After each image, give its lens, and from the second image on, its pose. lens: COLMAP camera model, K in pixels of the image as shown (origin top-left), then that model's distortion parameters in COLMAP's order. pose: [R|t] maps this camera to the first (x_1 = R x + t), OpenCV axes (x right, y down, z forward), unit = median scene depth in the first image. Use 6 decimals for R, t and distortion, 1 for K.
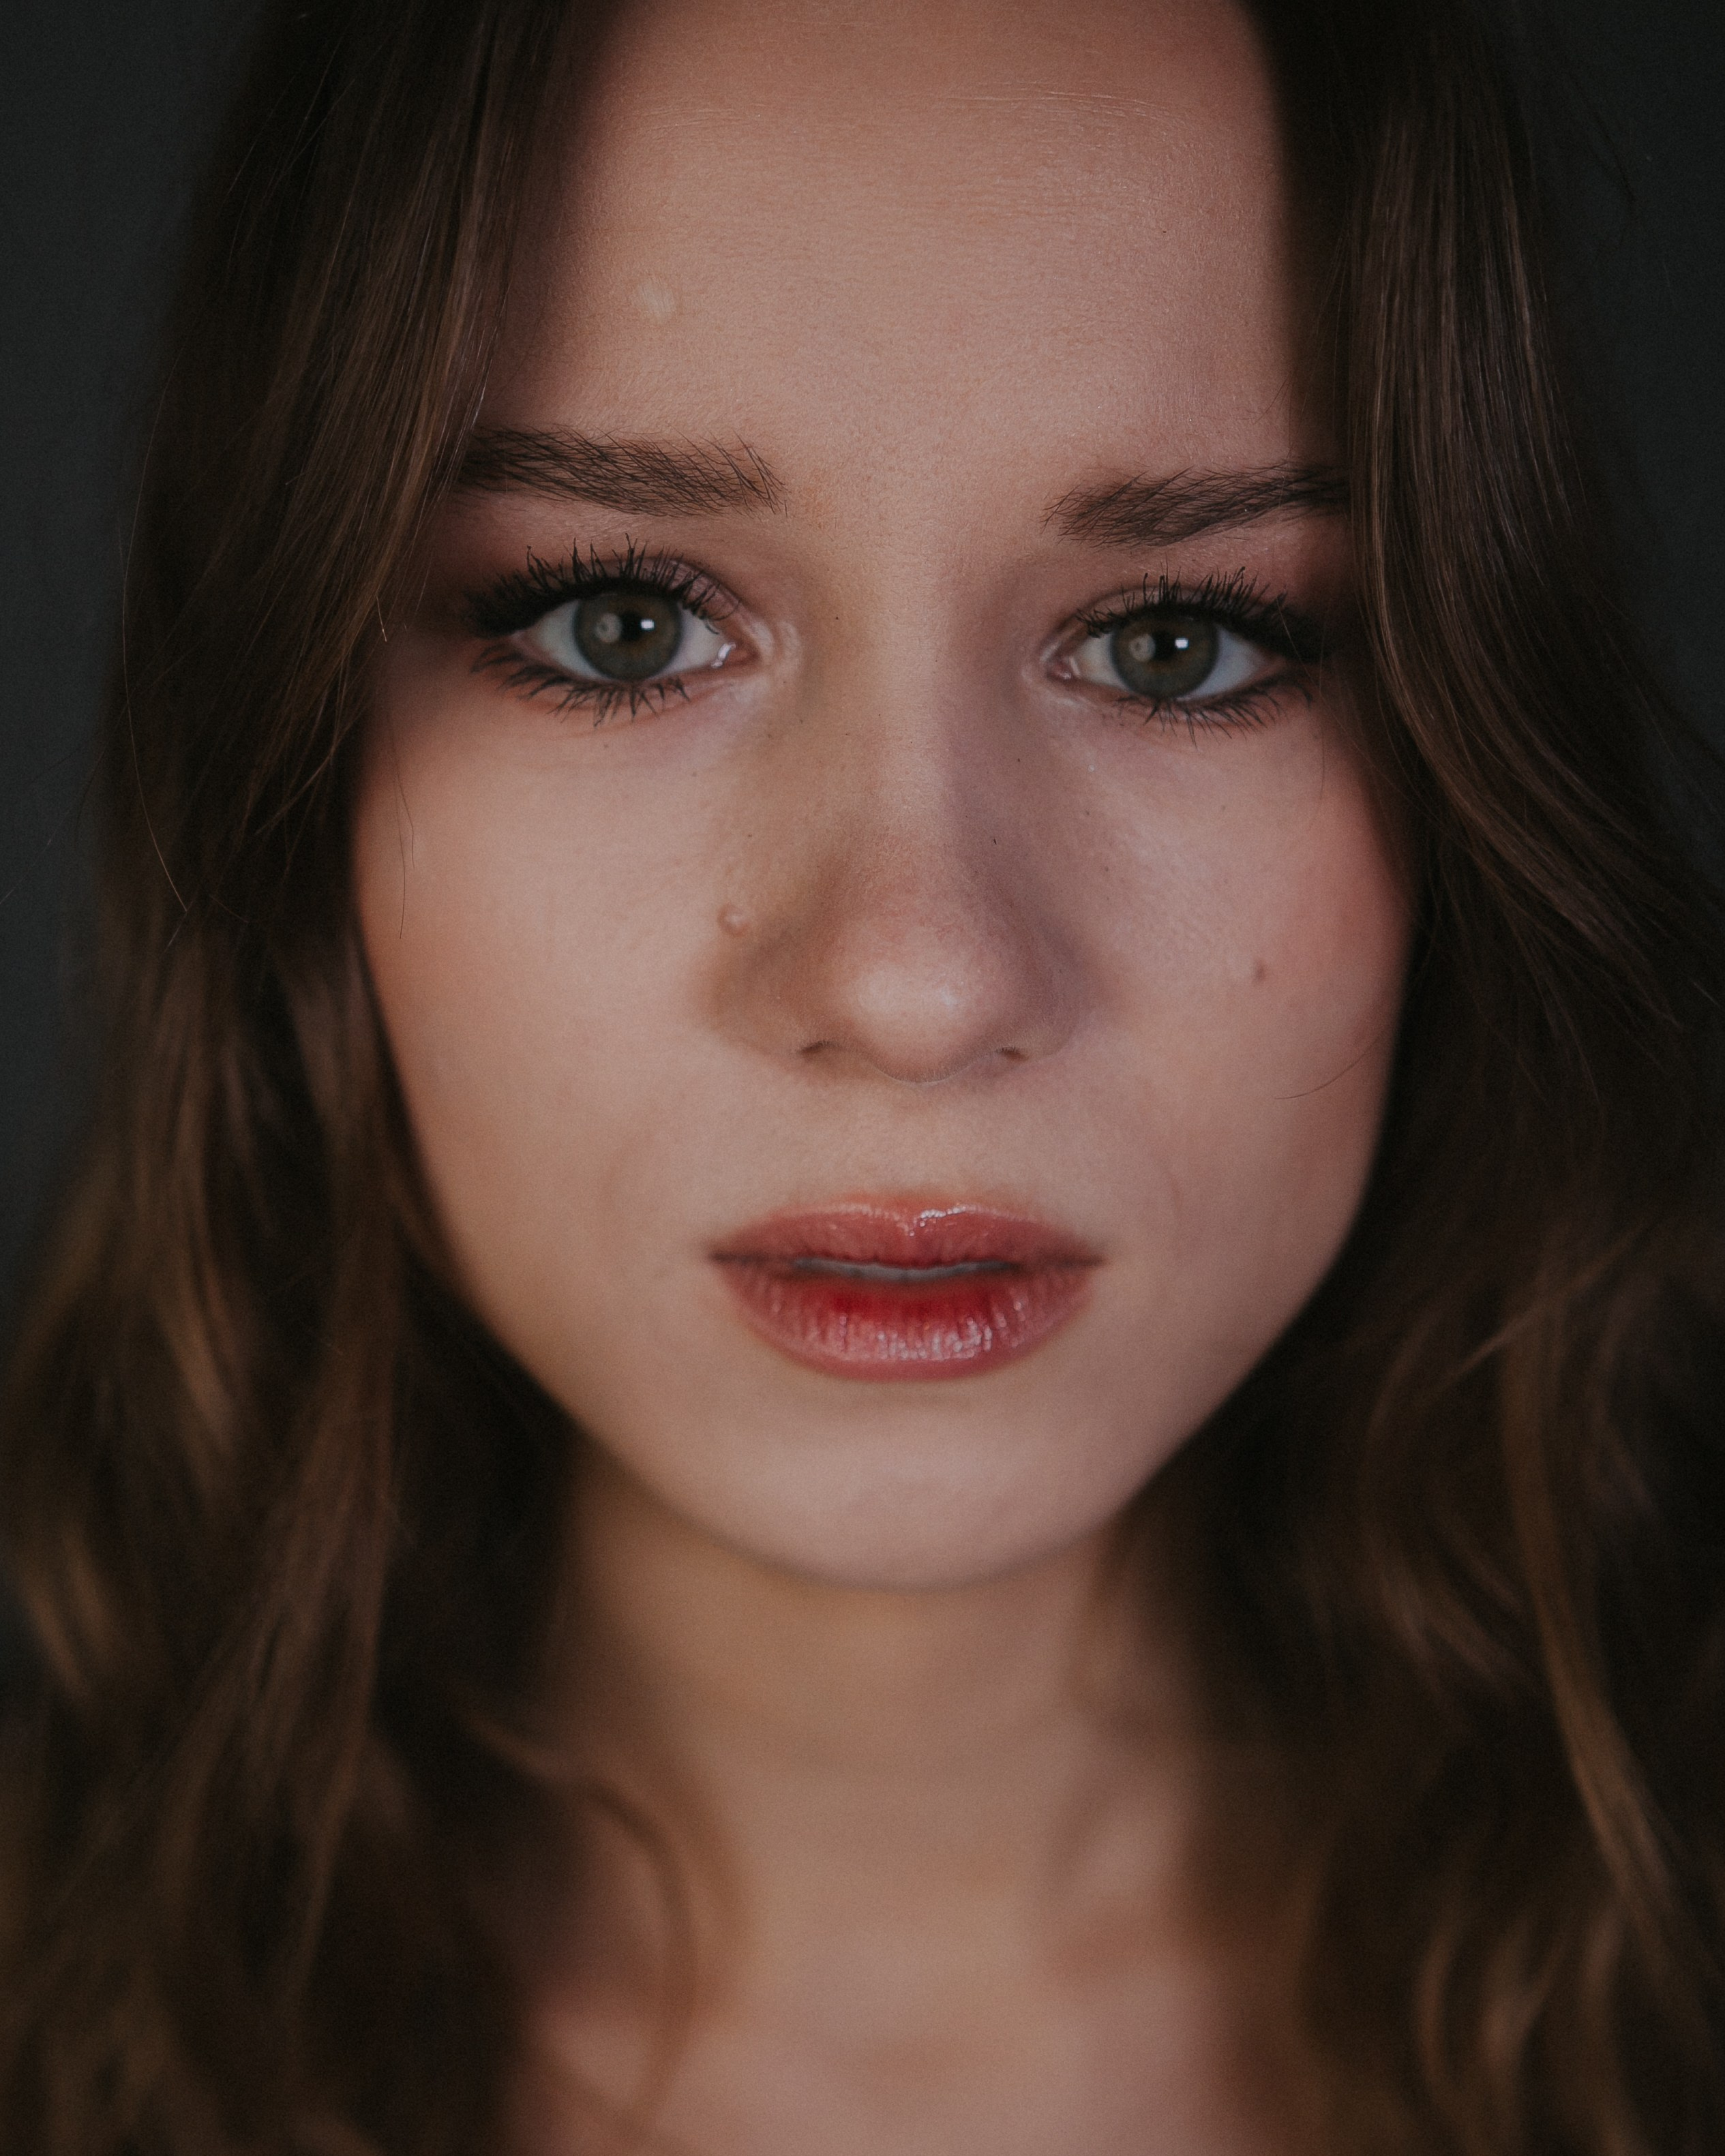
lens RADIAL K [[4358.6, 0, 848.1], [0, 4358.6, 1064.3], [0, 0, 1]] dist [0.108856, 0.000000]
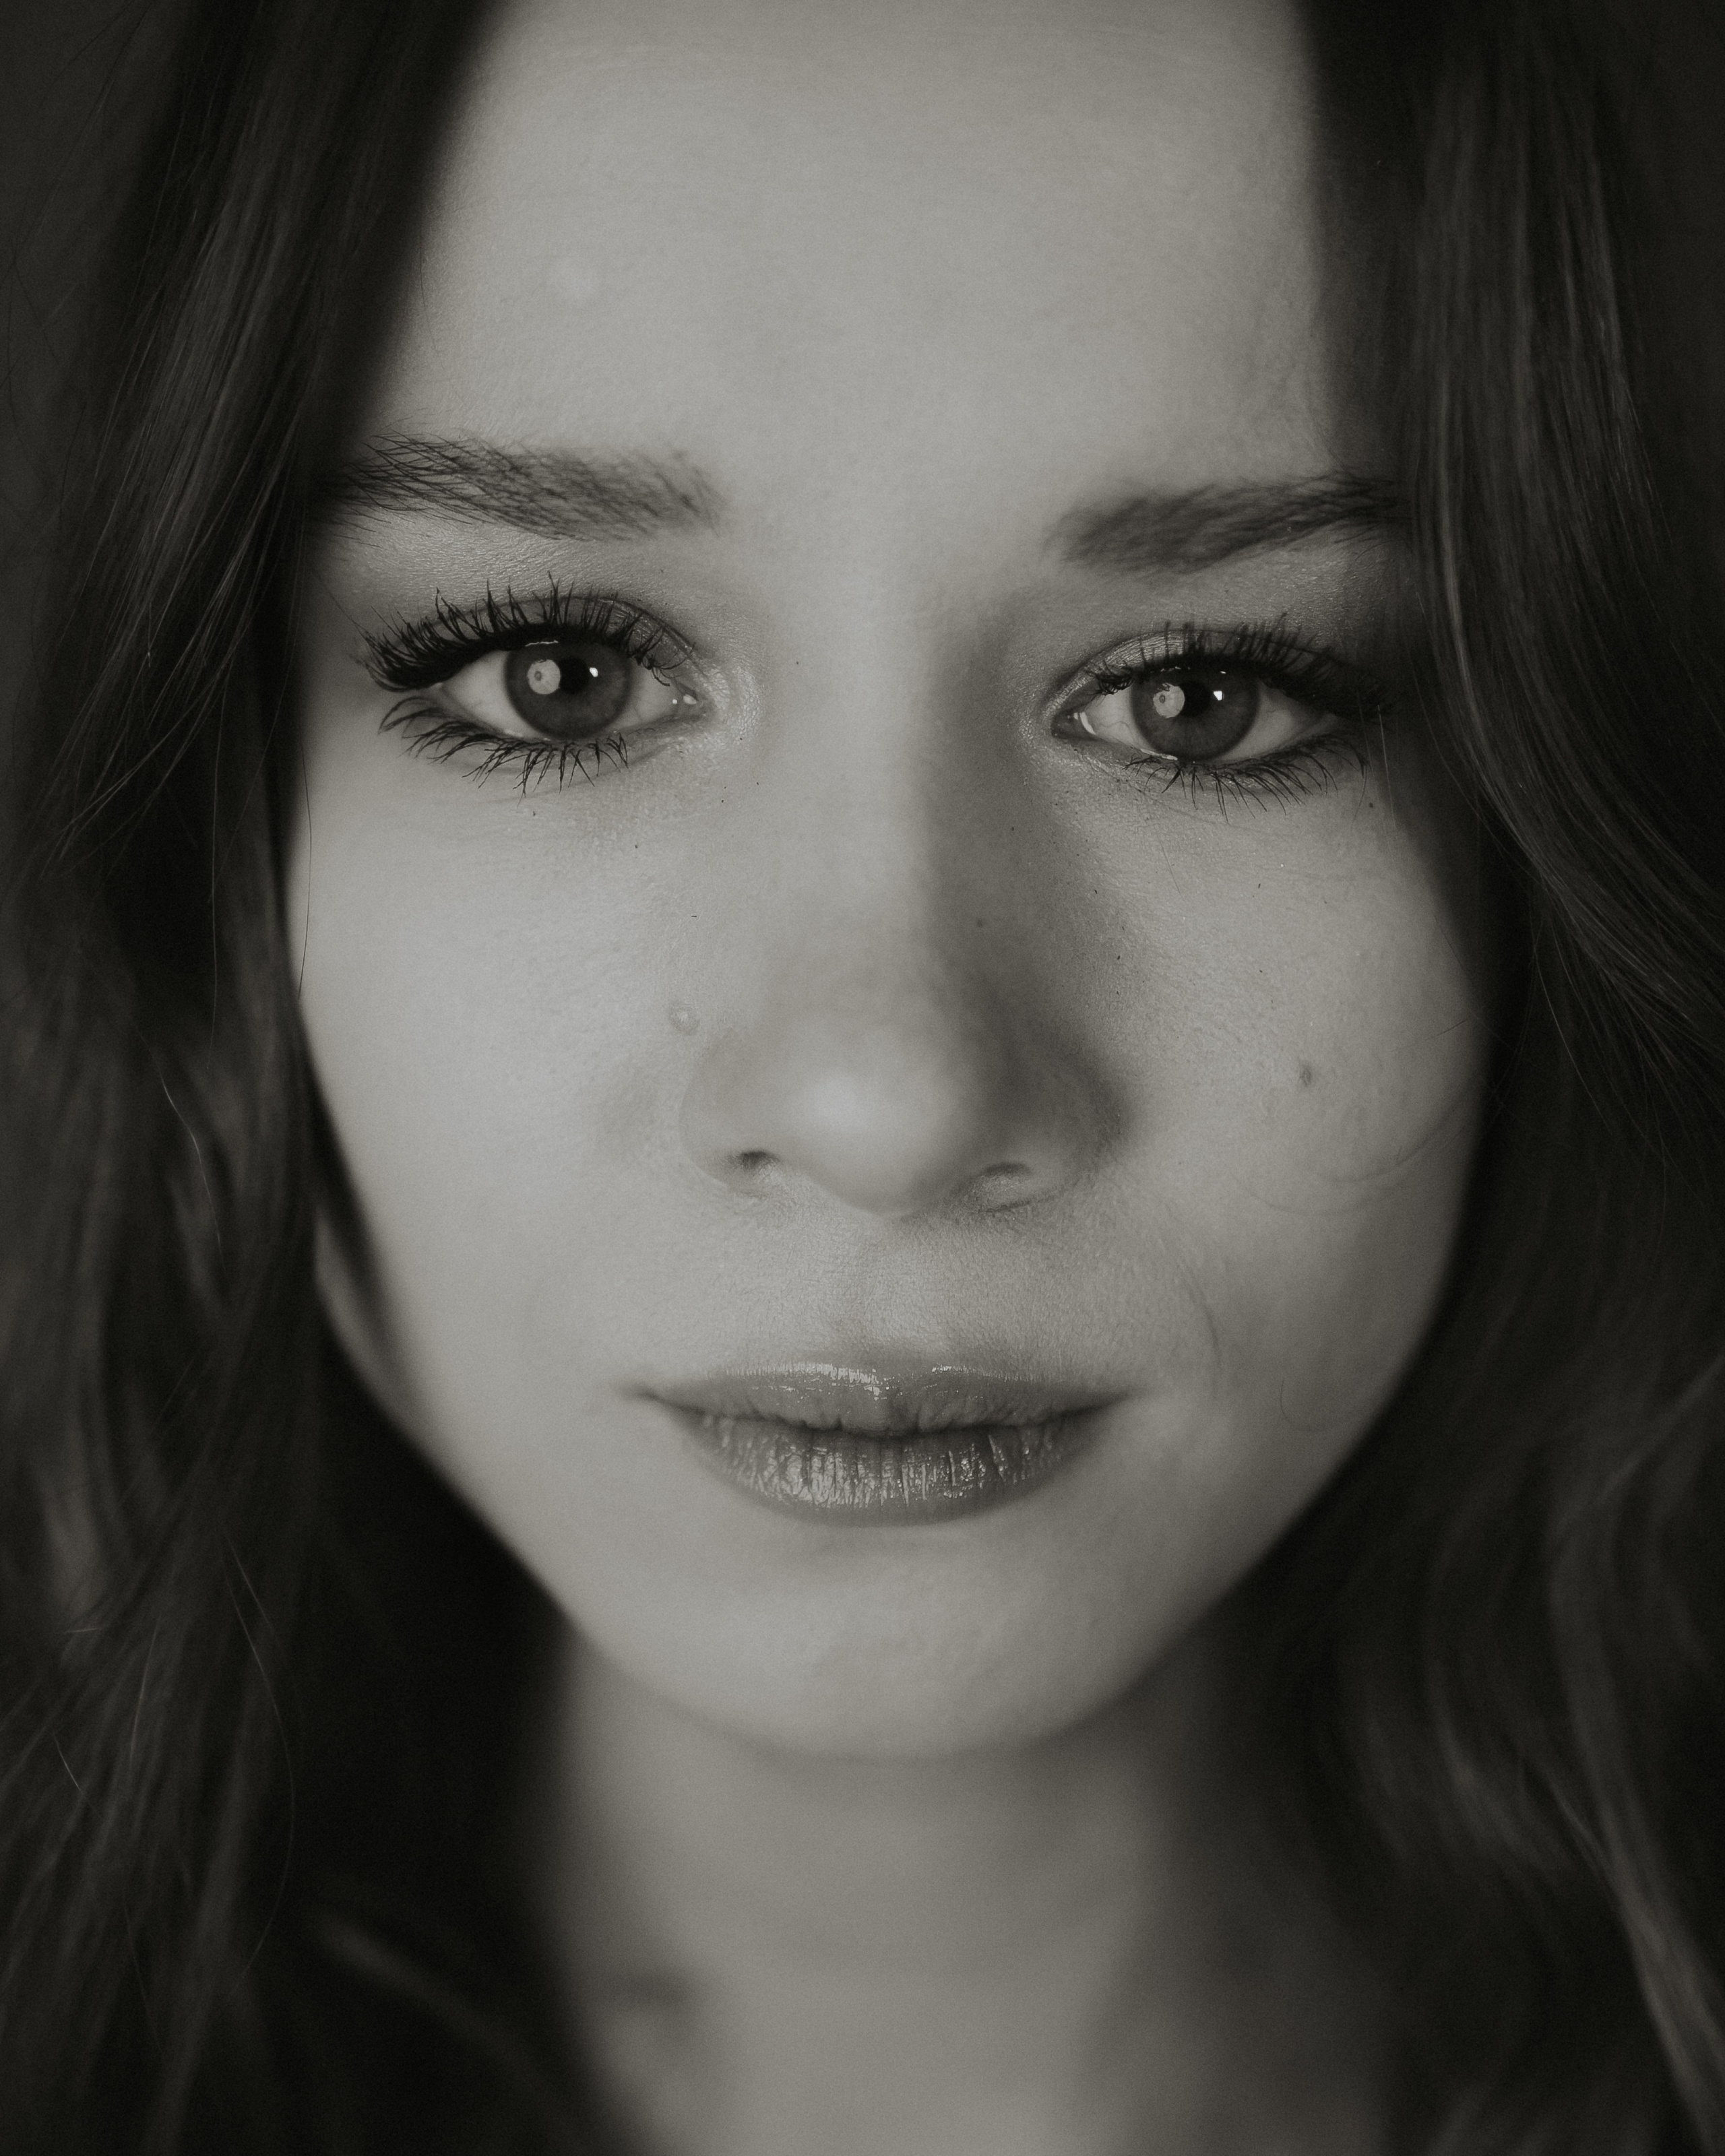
lens RADIAL K [[3295.2, 0, 879.3], [0, 3295.2, 1070.8], [0, 0, 1]] dist [-0.173389, 0.000000]
pose [[0.999093, 0.006729, -0.042051, 0.039434], [-0.006685, 0.999977, 0.001184, -0.024244], [0.042058, -0.000902, 0.999115, 0.363689]]
